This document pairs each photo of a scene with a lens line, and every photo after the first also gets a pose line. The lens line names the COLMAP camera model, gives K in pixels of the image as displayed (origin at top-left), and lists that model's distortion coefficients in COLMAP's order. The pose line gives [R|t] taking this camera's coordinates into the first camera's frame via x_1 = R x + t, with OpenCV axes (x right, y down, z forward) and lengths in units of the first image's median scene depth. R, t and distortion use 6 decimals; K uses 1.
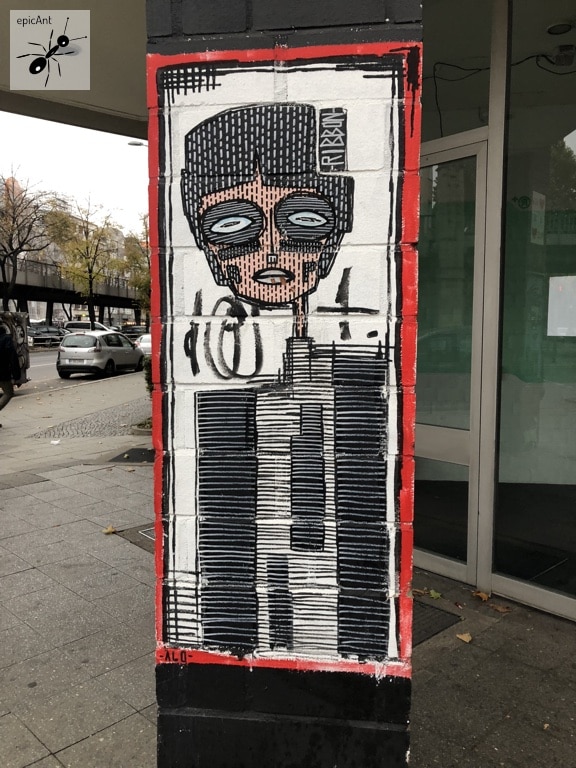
lens RADIAL K [[673.2, 0, 287.4], [0, 673.2, 372.2], [0, 0, 1]] dist [0.044490, 0.000166]
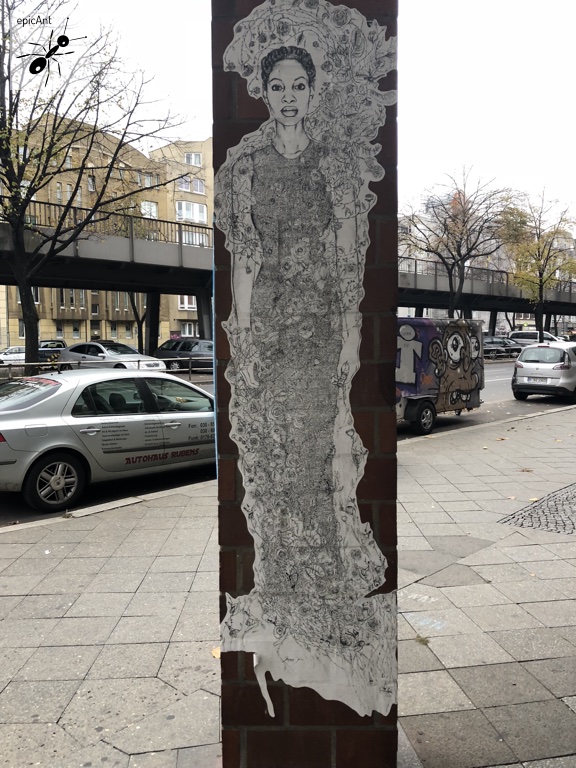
lens RADIAL K [[633.5, 0, 288.0], [0, 633.5, 384.0], [0, 0, 1]] dist [0.069907, -0.084683]
pose [[0.807004, 0.038747, -0.589273, -0.084744], [-0.034928, 0.999230, 0.017870, -0.012039], [0.589512, 0.006161, 0.807736, 0.174652]]
